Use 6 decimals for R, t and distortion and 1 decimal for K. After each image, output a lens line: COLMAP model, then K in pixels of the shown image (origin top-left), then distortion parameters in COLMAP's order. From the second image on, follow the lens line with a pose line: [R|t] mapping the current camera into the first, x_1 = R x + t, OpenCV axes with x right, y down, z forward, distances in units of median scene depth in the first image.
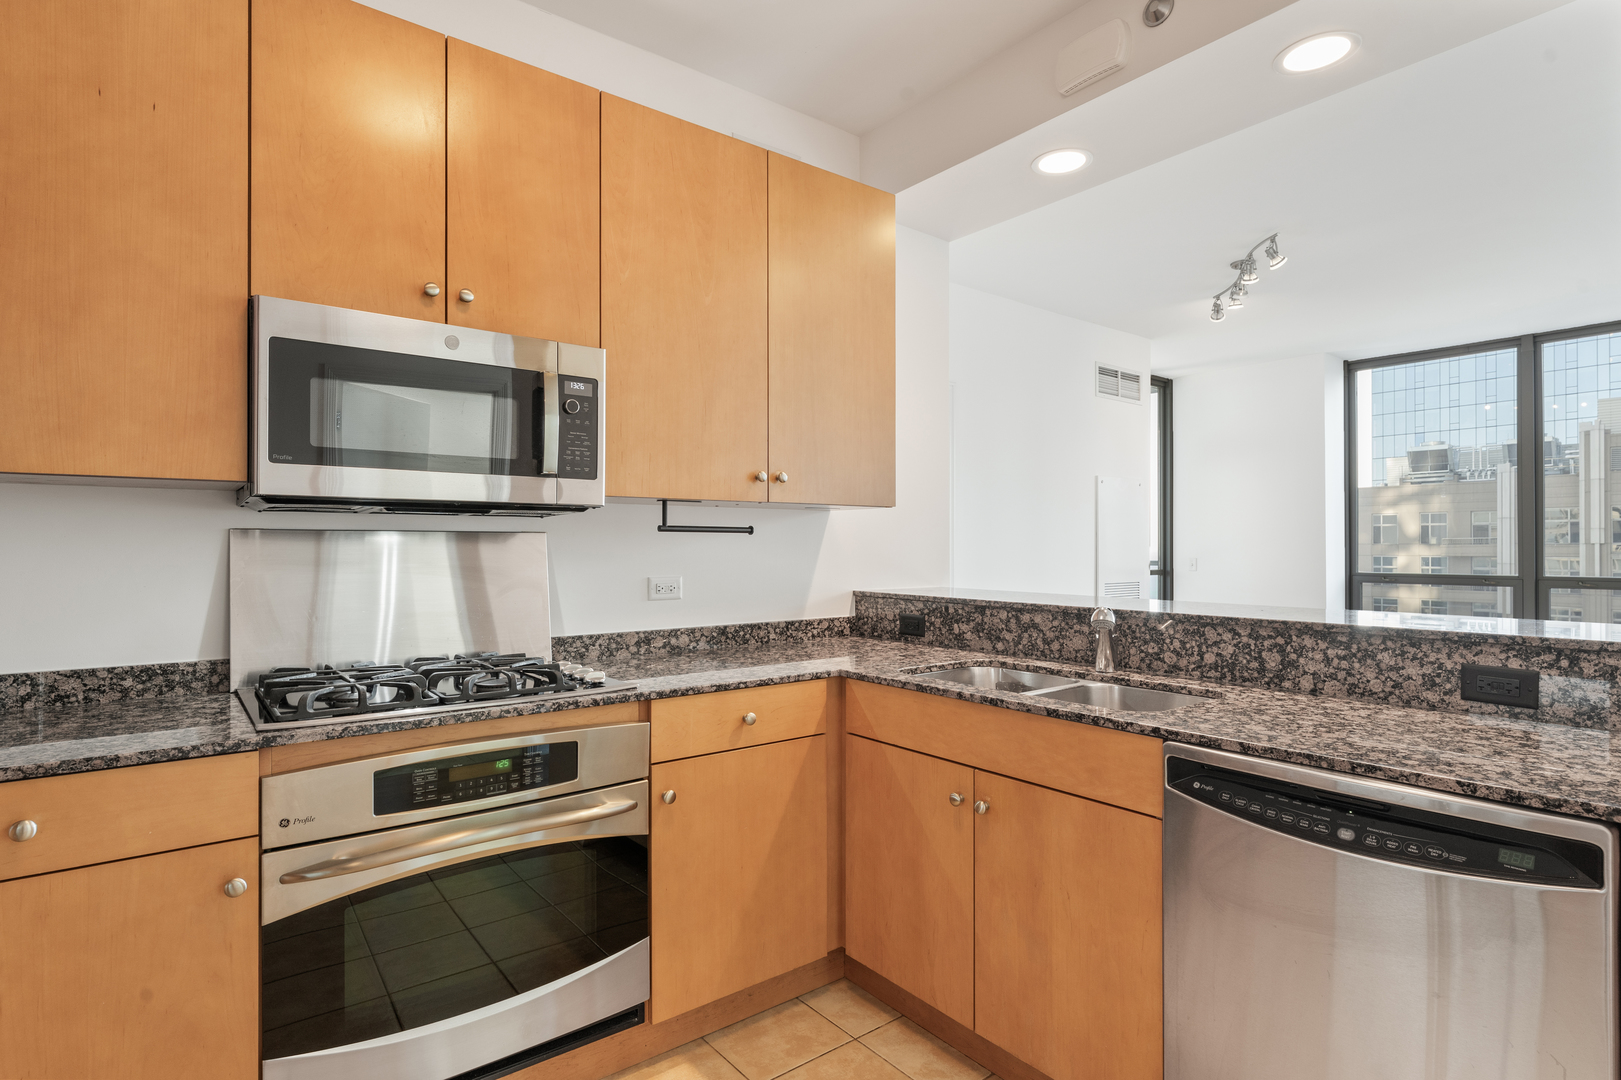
lens RADIAL K [[817.5, 0, 804.2], [0, 817.5, 537.3], [0, 0, 1]] dist [0.000983, -0.000443]
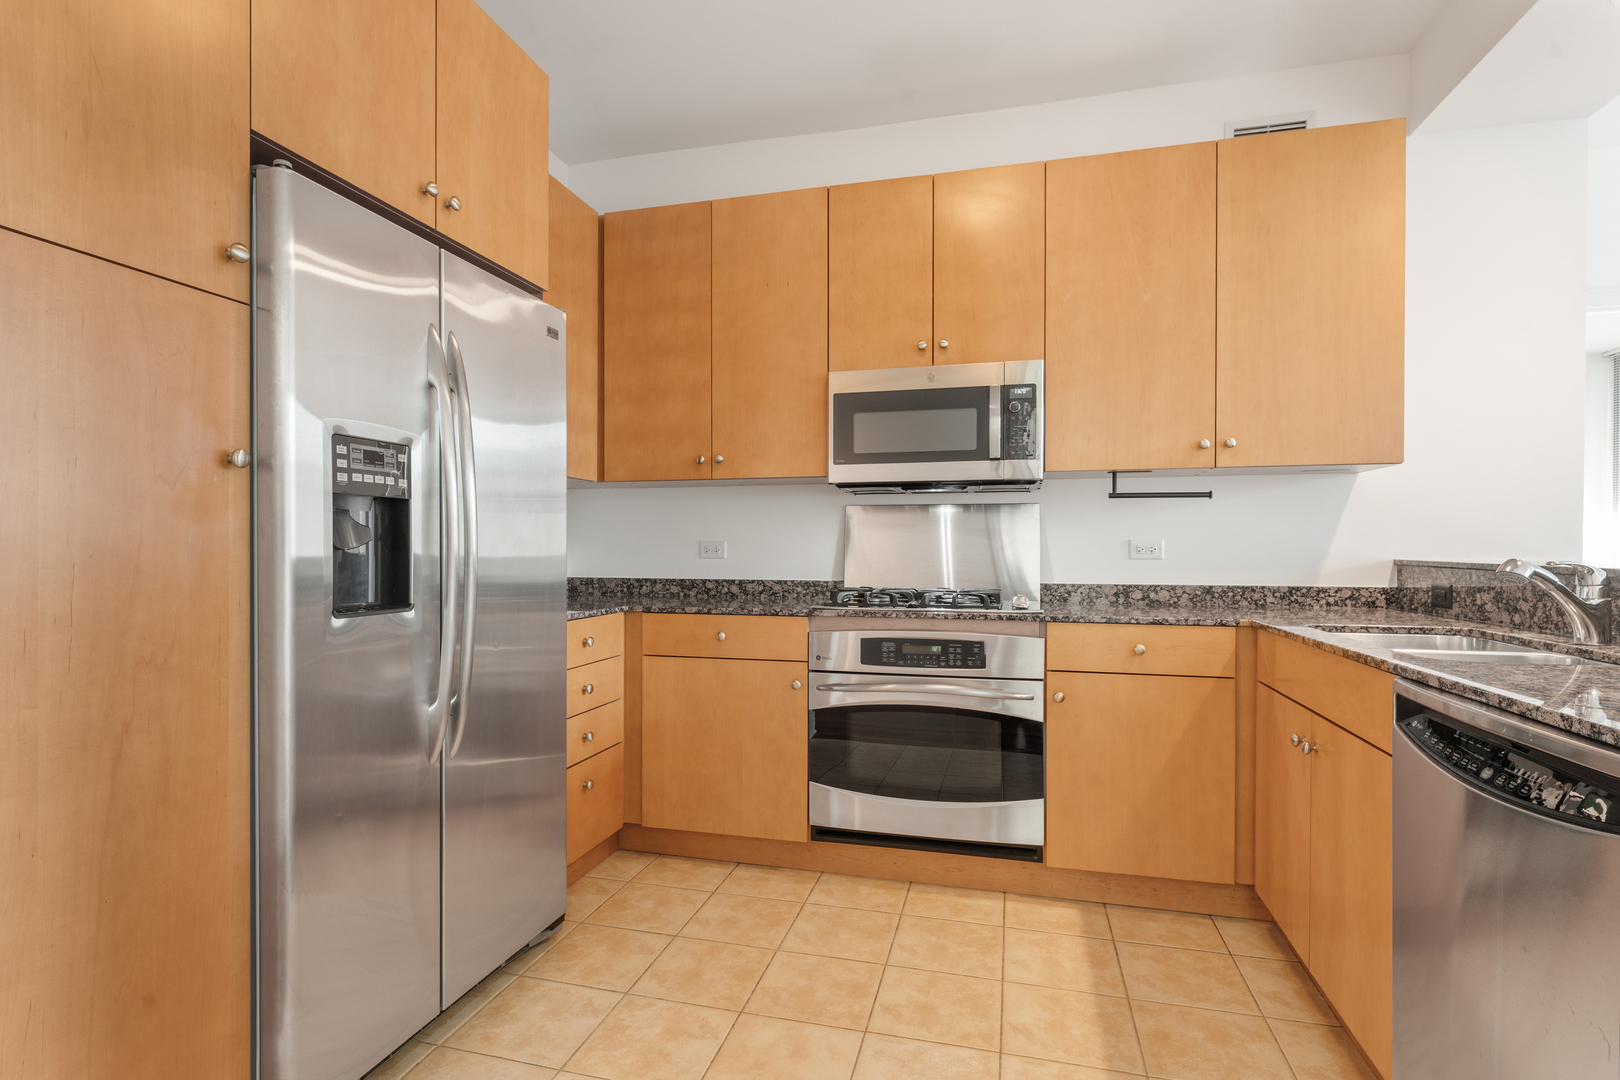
lens RADIAL K [[791.6, 0, 810.0], [0, 791.6, 540.0], [0, 0, 1]] dist [0.002774, 0.000198]
pose [[0.613967, -0.005896, -0.789310, 0.474836], [0.008540, 0.999963, -0.000827, 0.051667], [0.789286, -0.006233, 0.613995, -0.070862]]
